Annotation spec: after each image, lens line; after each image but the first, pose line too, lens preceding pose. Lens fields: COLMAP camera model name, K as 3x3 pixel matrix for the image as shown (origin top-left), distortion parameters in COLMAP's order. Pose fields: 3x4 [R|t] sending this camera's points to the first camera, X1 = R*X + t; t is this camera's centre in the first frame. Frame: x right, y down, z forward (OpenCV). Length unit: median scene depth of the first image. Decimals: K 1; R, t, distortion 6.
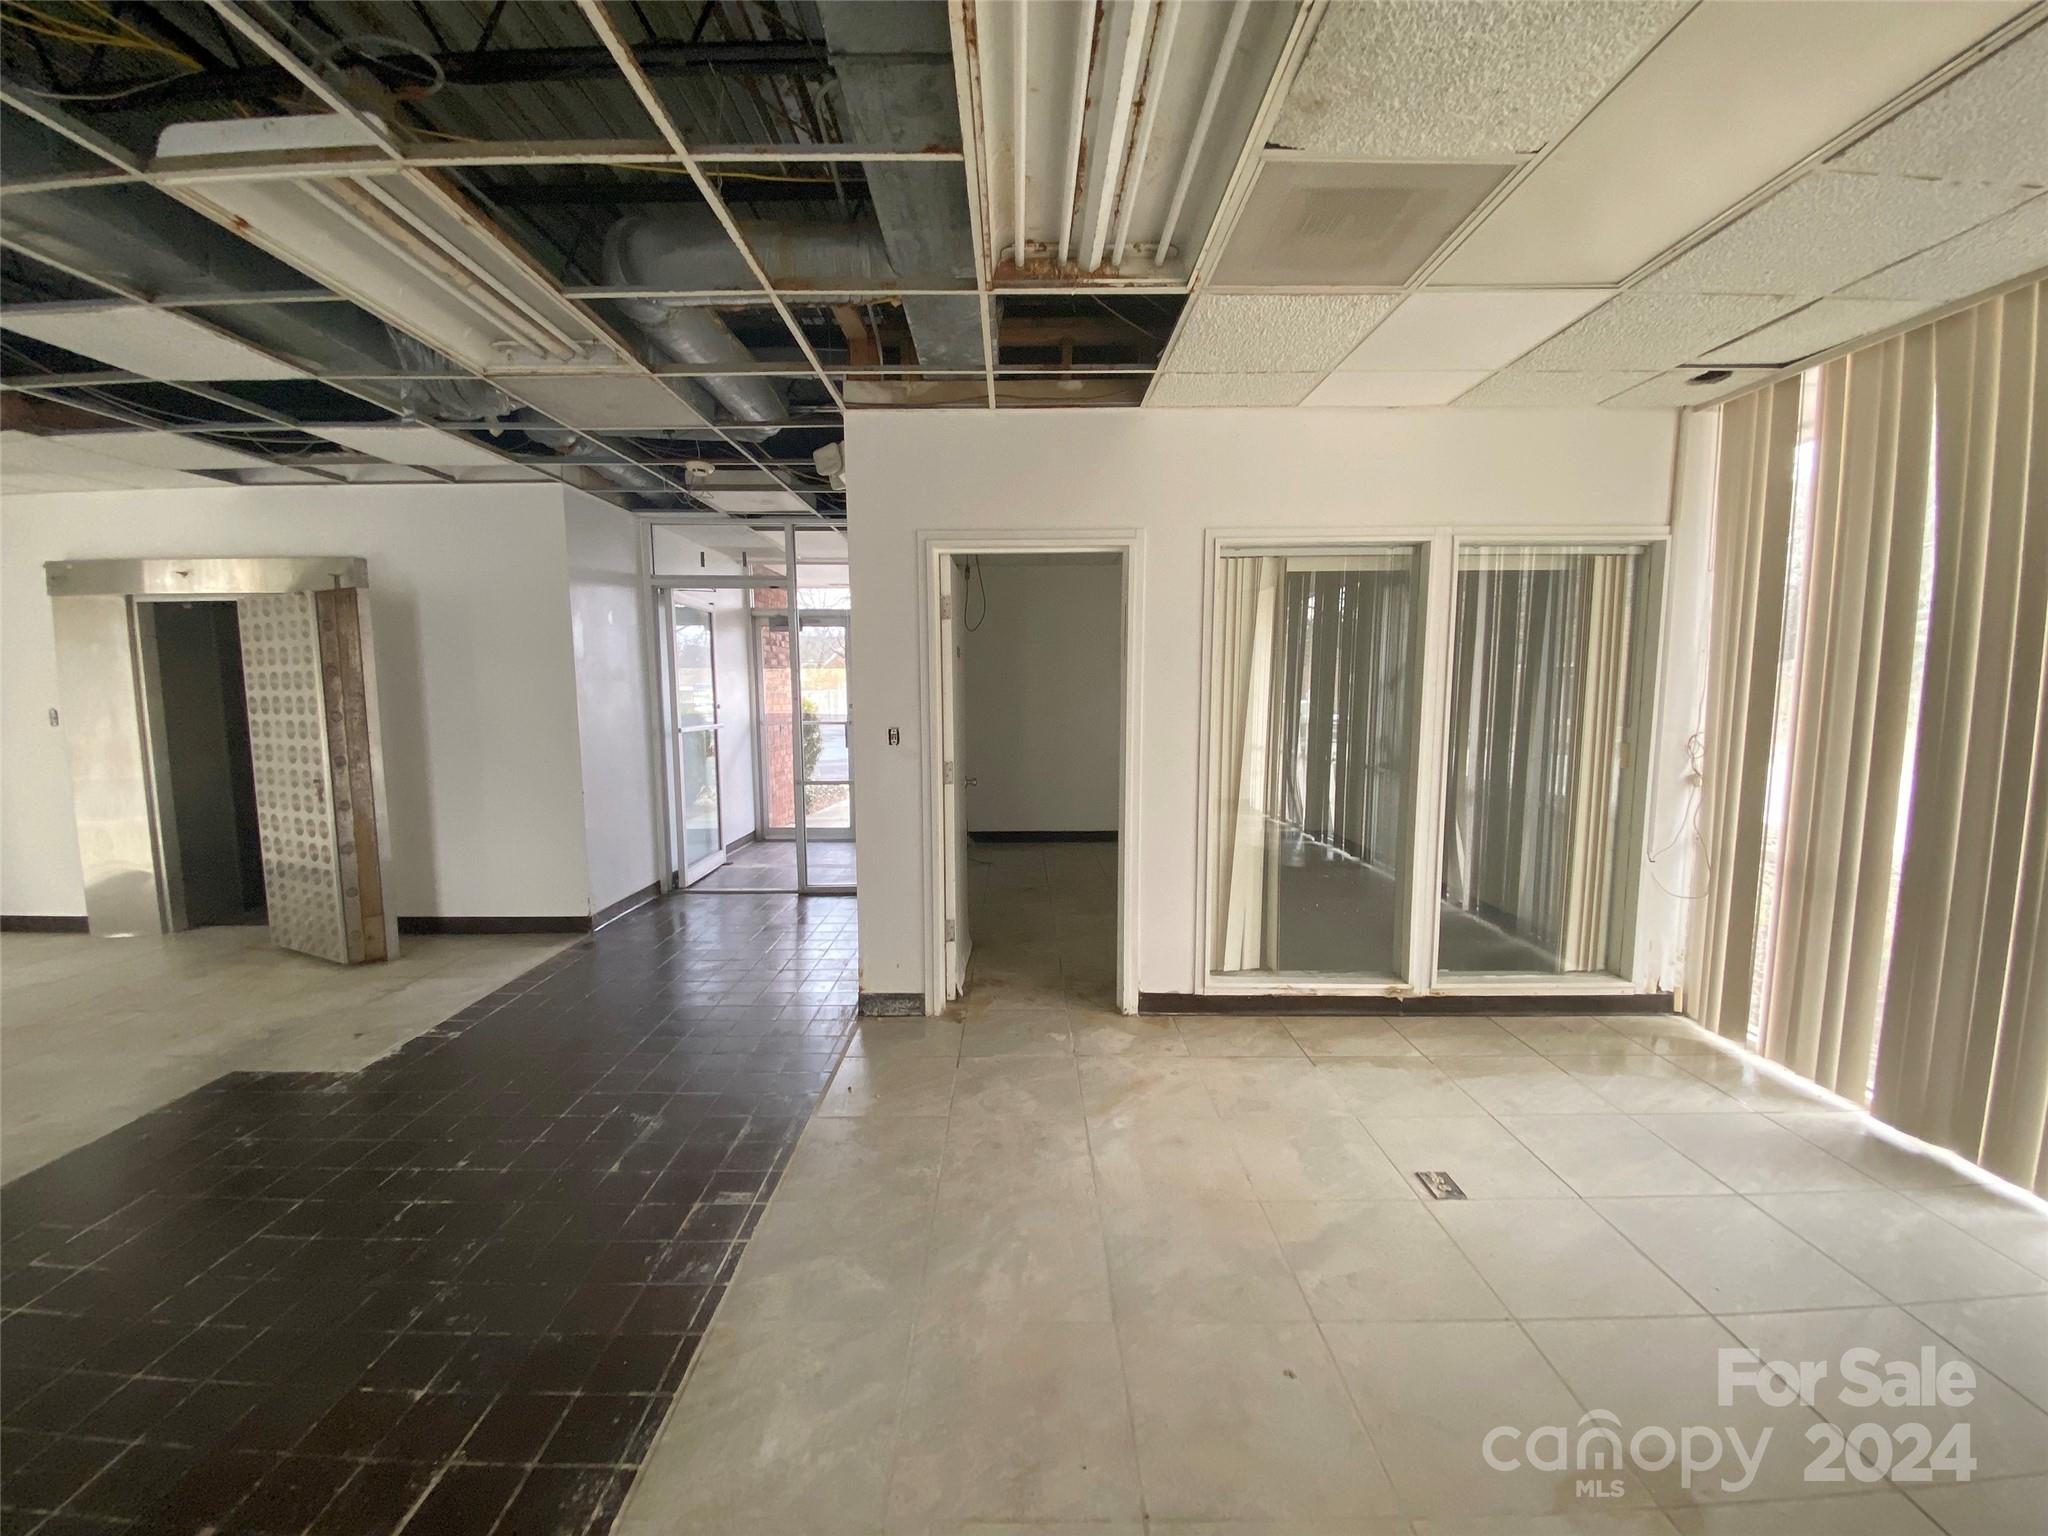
lens RADIAL K [[863.3, 0, 1000.7], [0, 863.3, 752.5], [0, 0, 1]] dist [-0.009862, -0.001929]
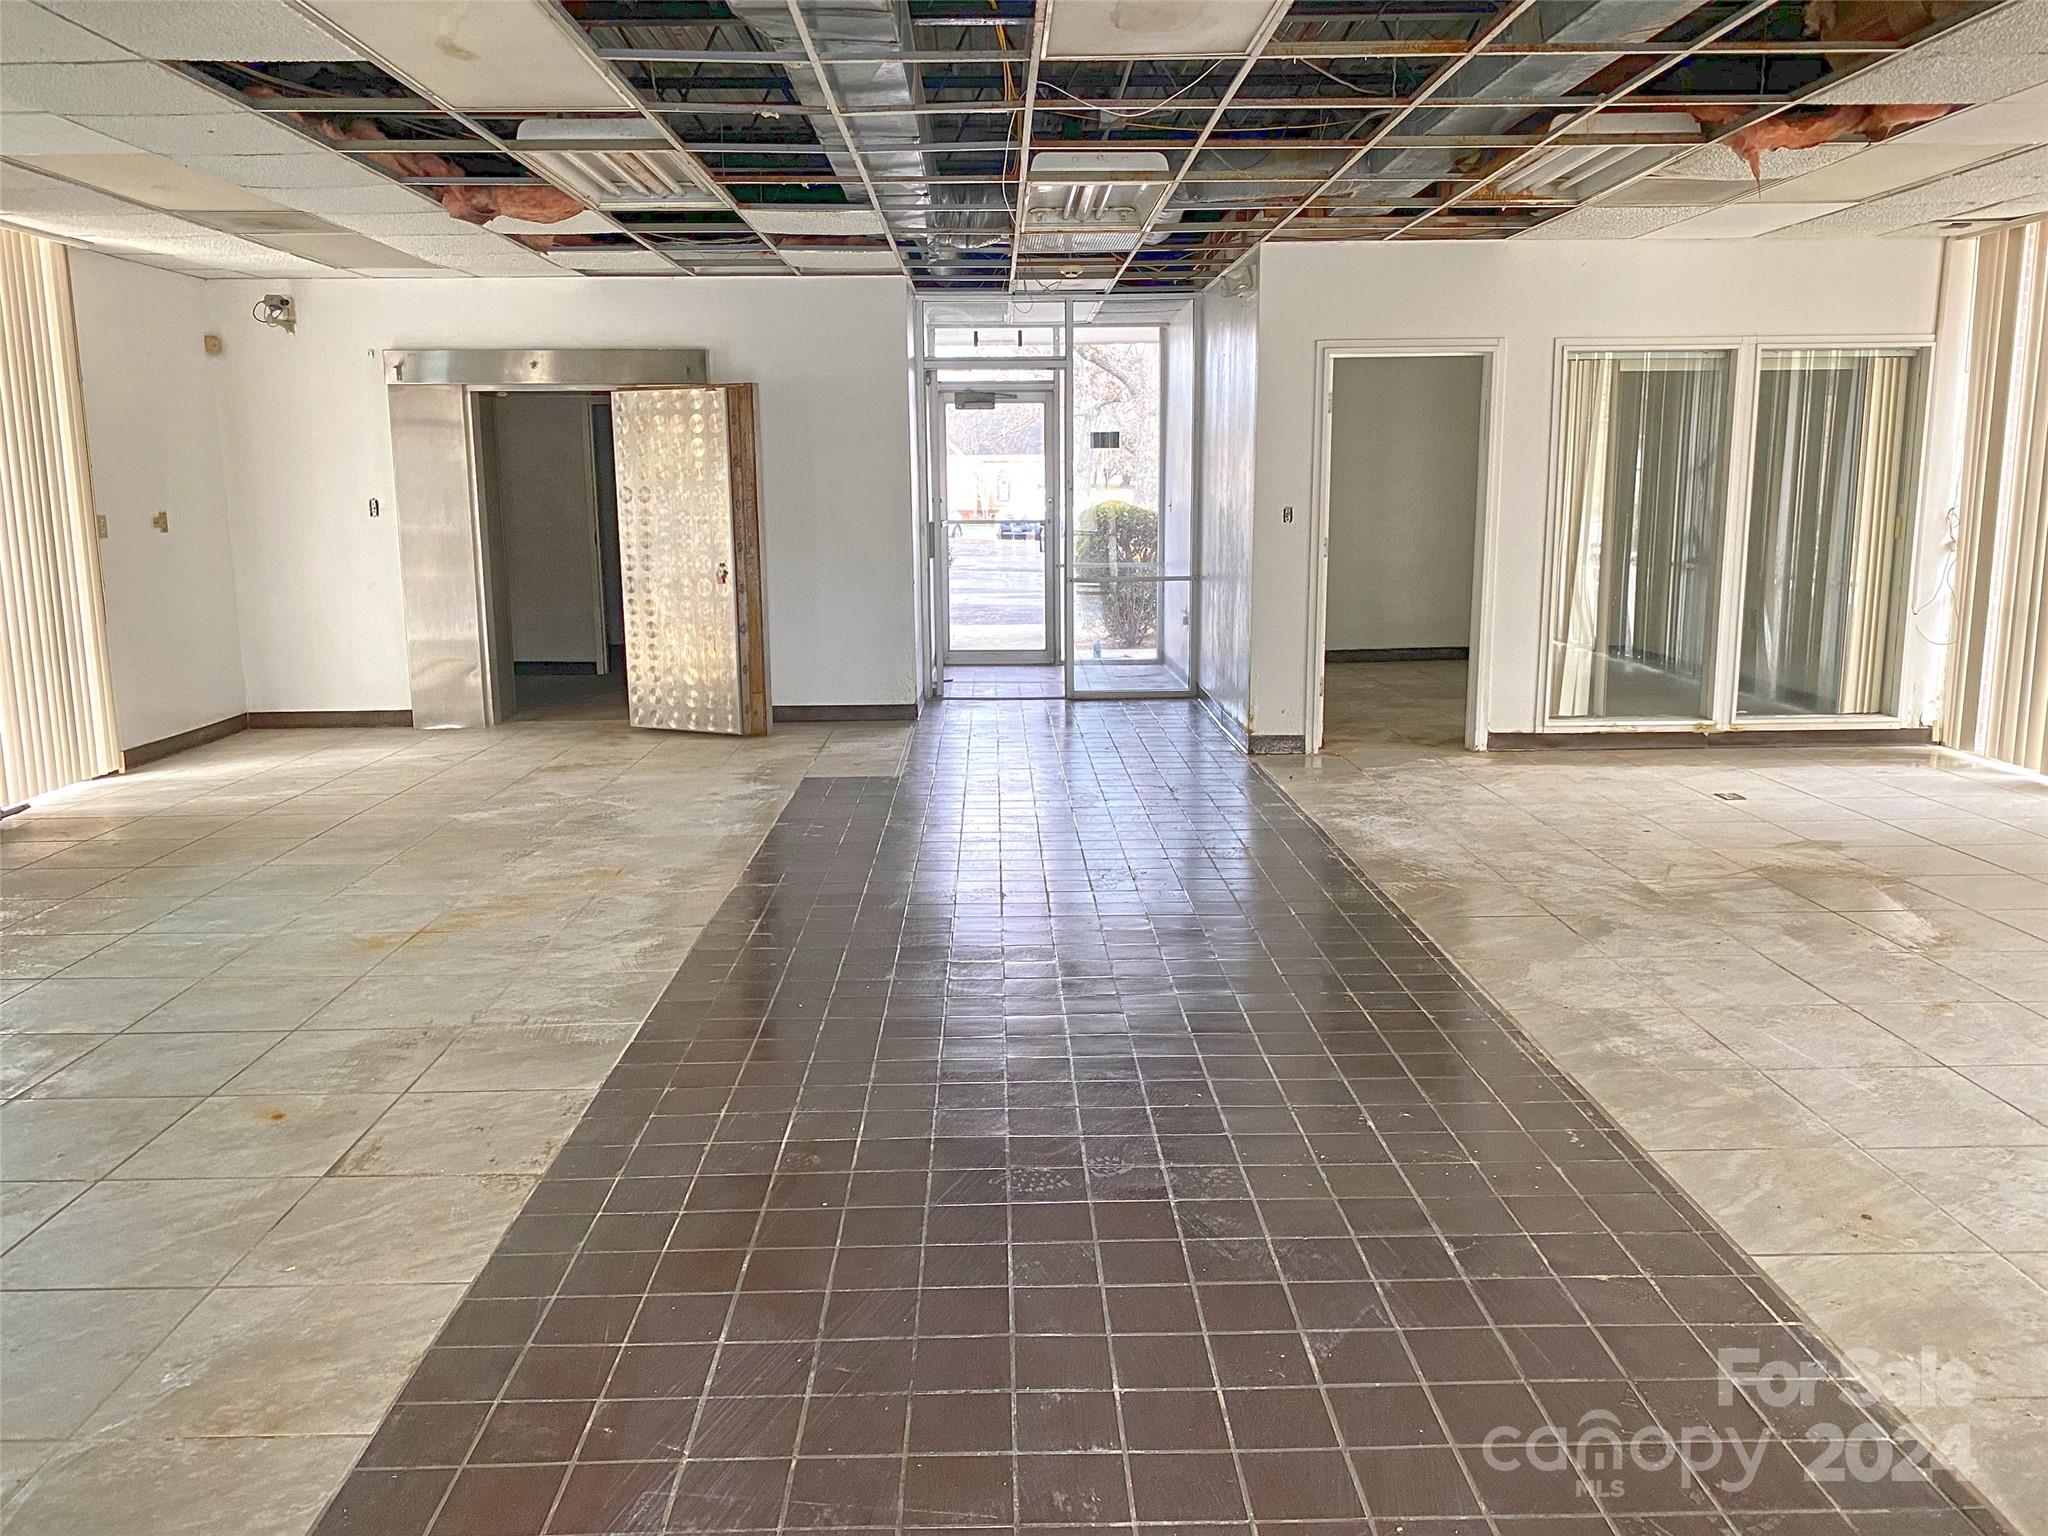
lens RADIAL K [[1619.2, 0, 1024.8], [0, 1619.2, 765.9], [0, 0, 1]] dist [-0.038471, 0.027325]
pose [[0.999903, -0.007131, 0.011965, -0.511360], [0.006196, 0.997056, 0.076422, 0.155205], [-0.012475, -0.076341, 0.997004, -1.225608]]
